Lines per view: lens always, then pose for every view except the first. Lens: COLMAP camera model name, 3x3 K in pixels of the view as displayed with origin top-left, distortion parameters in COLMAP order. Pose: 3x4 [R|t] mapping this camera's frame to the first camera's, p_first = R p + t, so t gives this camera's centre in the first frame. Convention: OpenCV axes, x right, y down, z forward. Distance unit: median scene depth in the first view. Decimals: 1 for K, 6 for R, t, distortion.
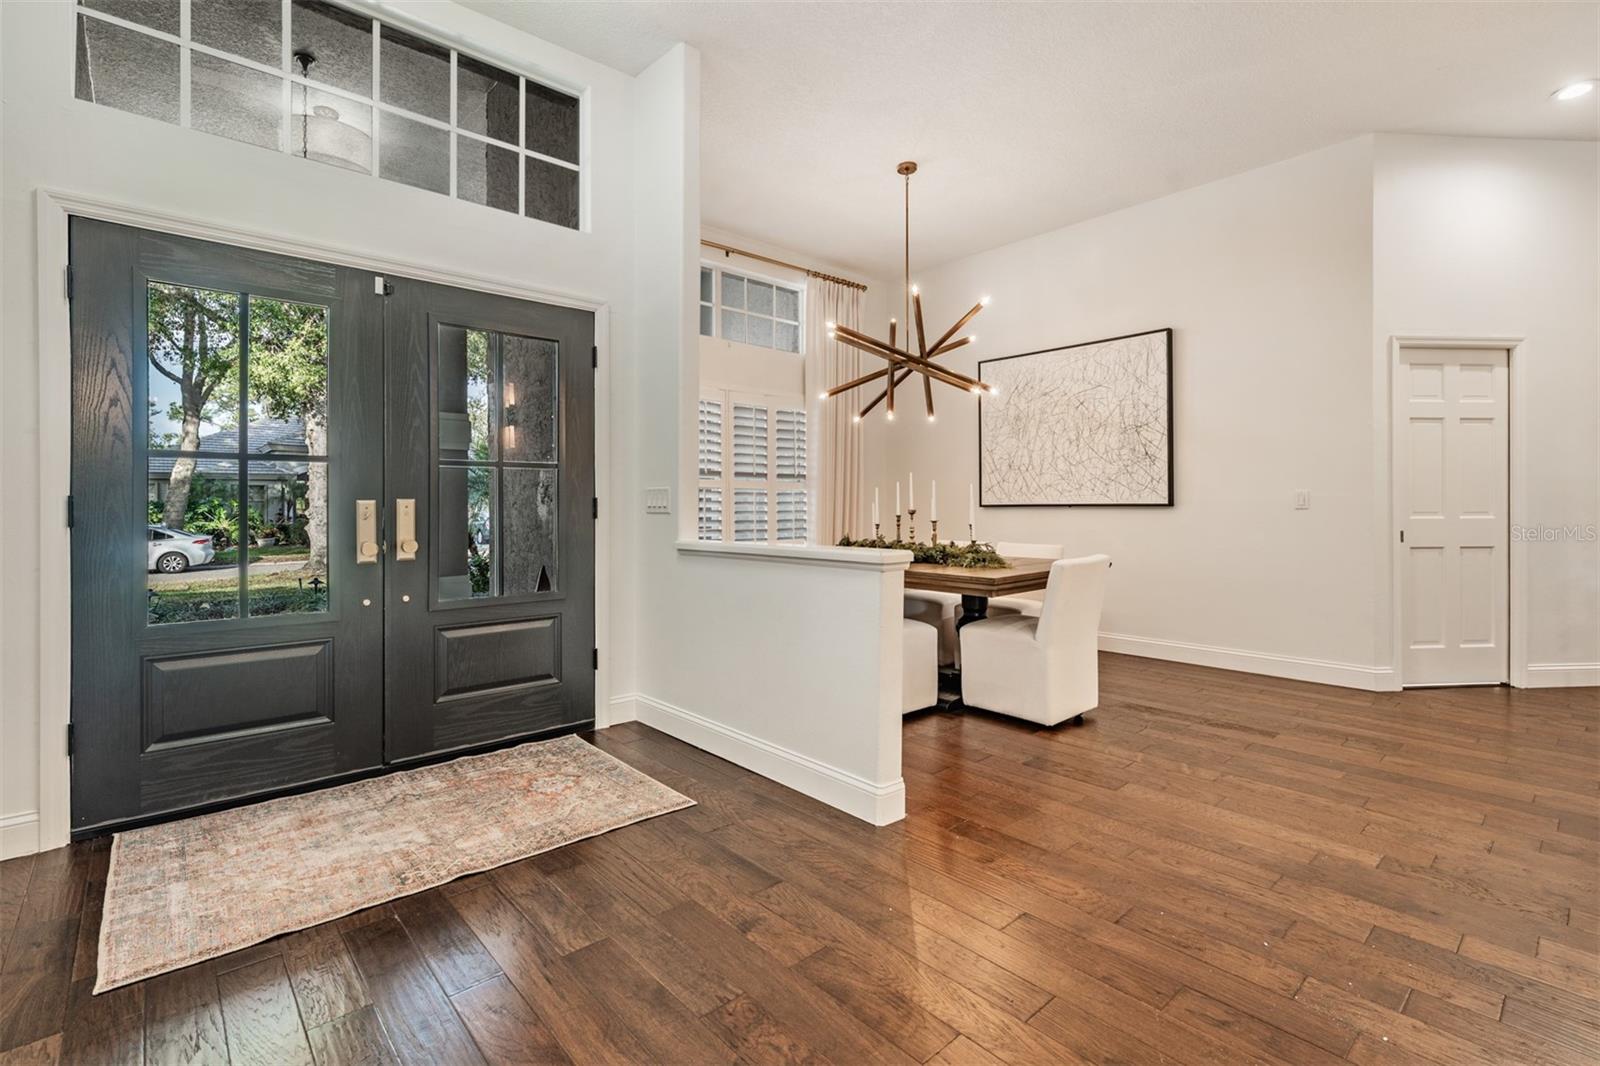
lens RADIAL K [[724.9, 0, 794.4], [0, 724.9, 519.4], [0, 0, 1]] dist [-0.003105, -0.000677]
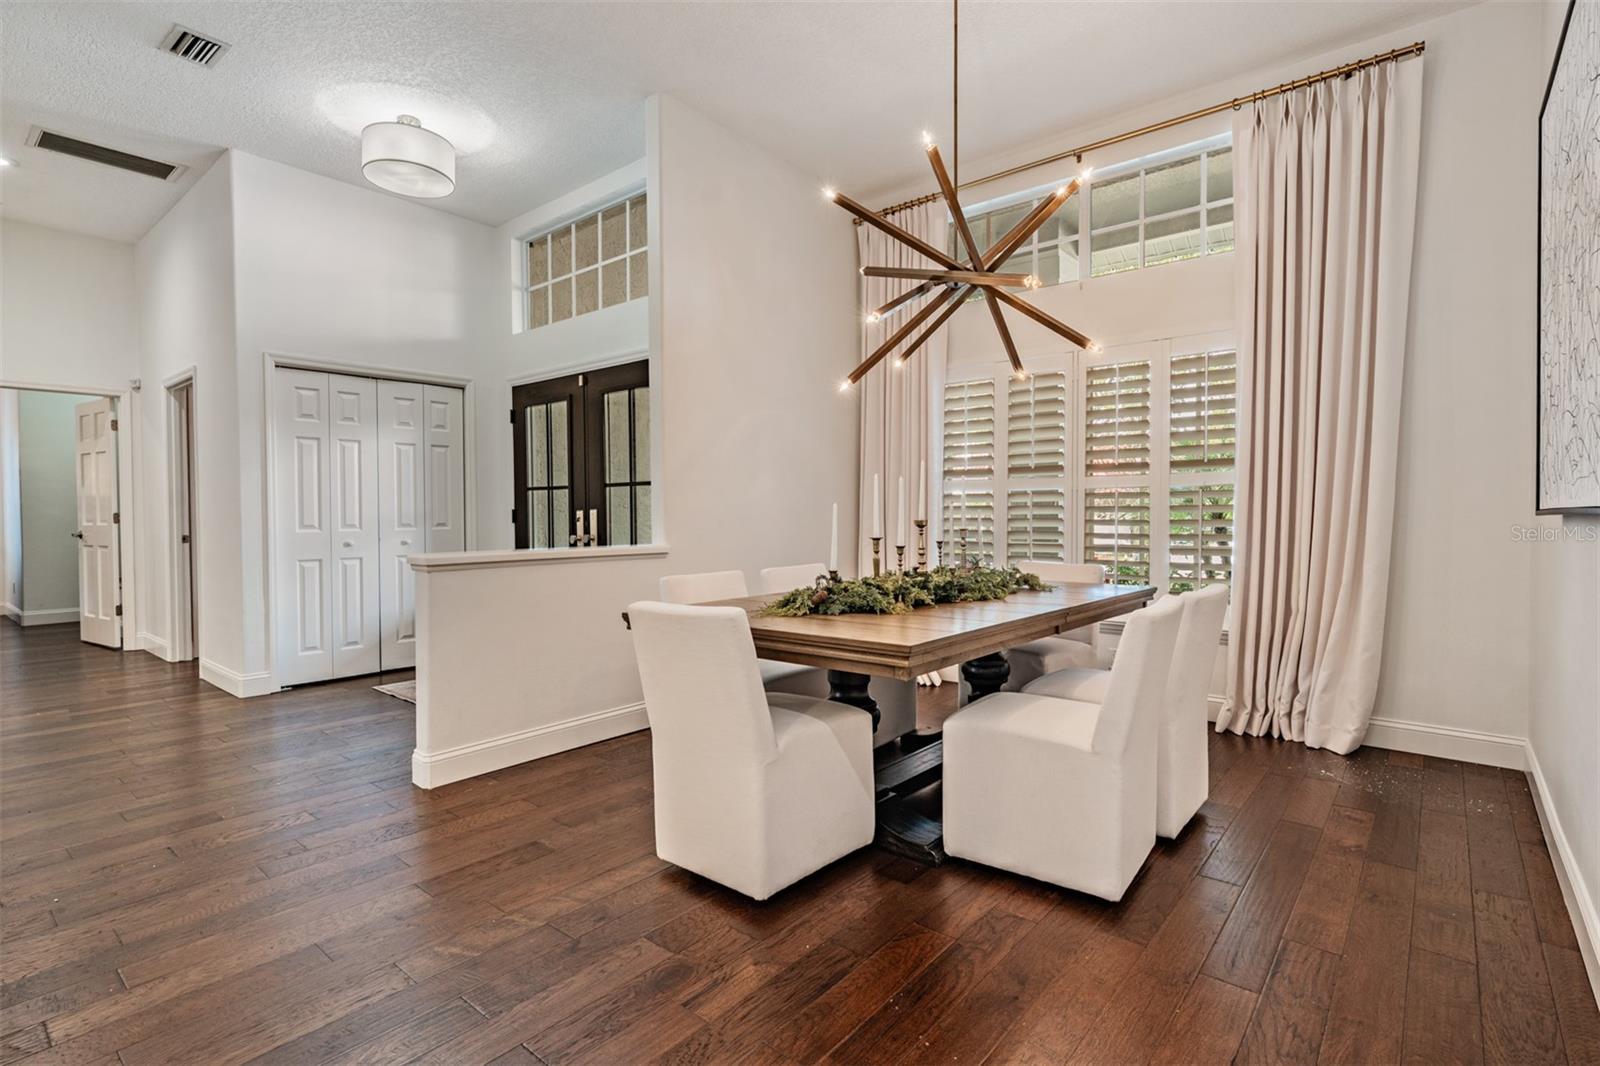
lens RADIAL K [[769.9, 0, 790.9], [0, 769.9, 534.0], [0, 0, 1]] dist [0.004395, -0.000461]
pose [[0.148942, 0.029411, -0.988408, 0.717196], [-0.014489, 0.999515, 0.027558, -0.016106], [0.988740, 0.010216, 0.149296, 0.696817]]
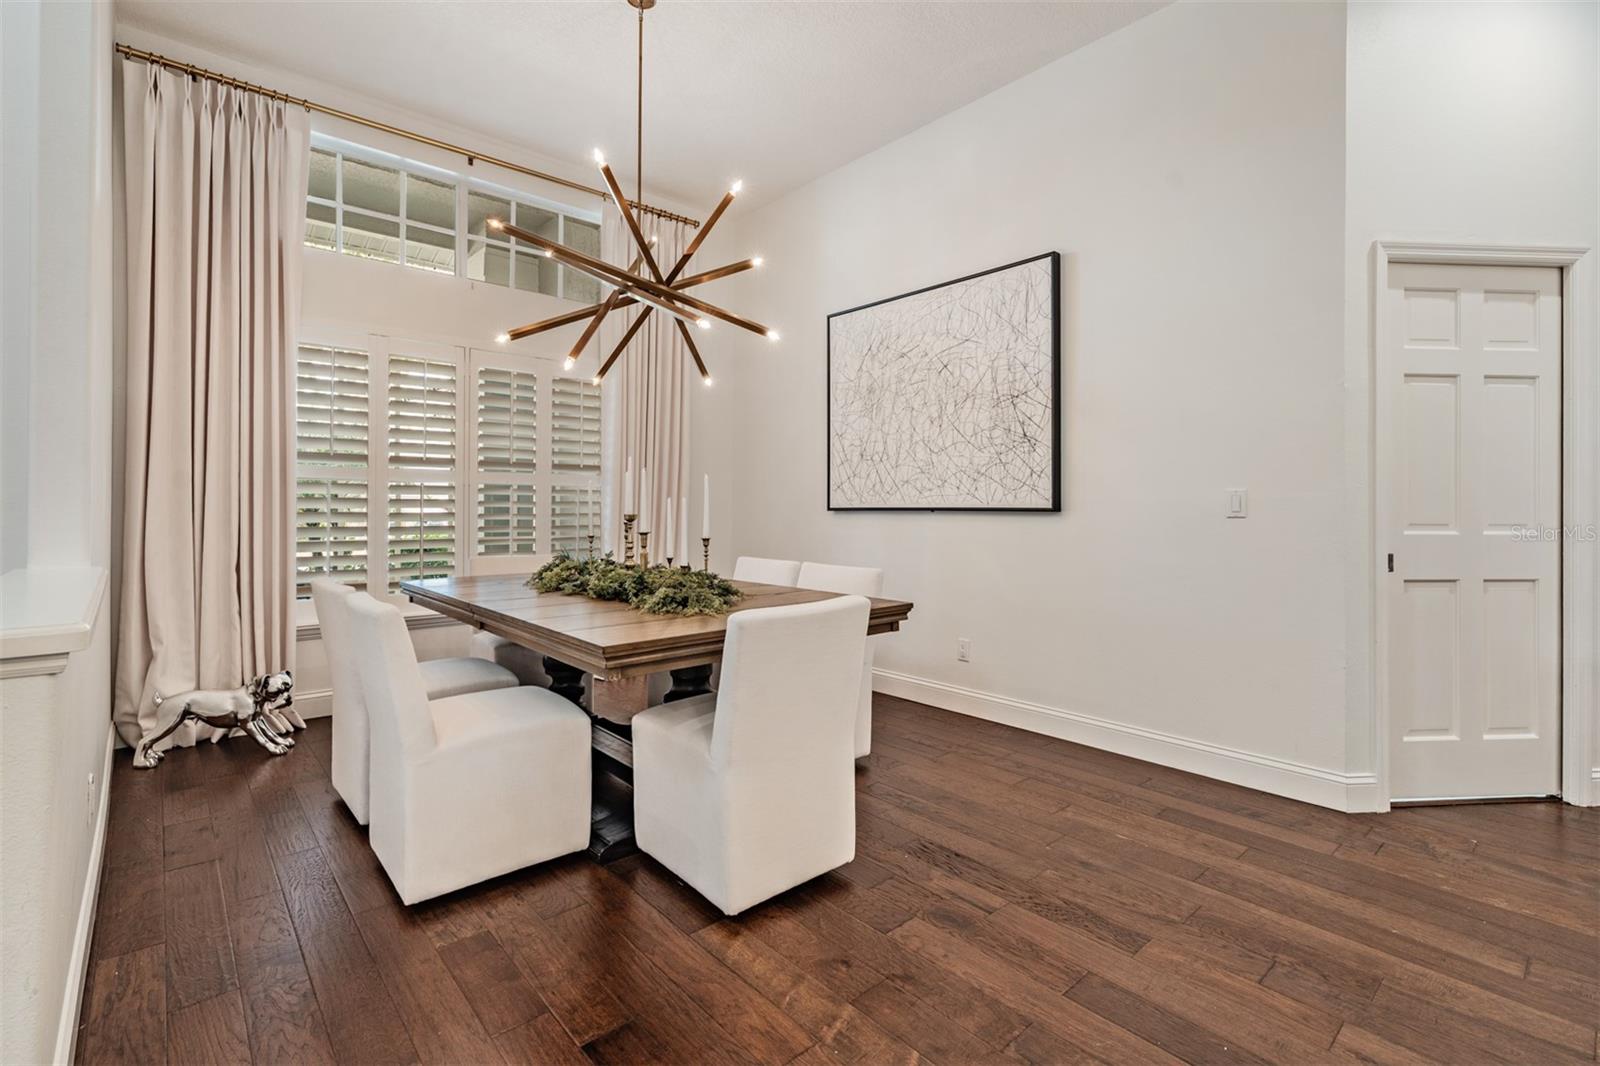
lens RADIAL K [[724.9, 0, 796.3], [0, 724.9, 517.2], [0, 0, 1]] dist [-0.003105, -0.000677]
pose [[0.999965, 0.007469, -0.003818, 0.277090], [-0.007488, 0.999959, -0.005080, -0.007737], [0.003780, 0.005108, 0.999980, 0.314413]]
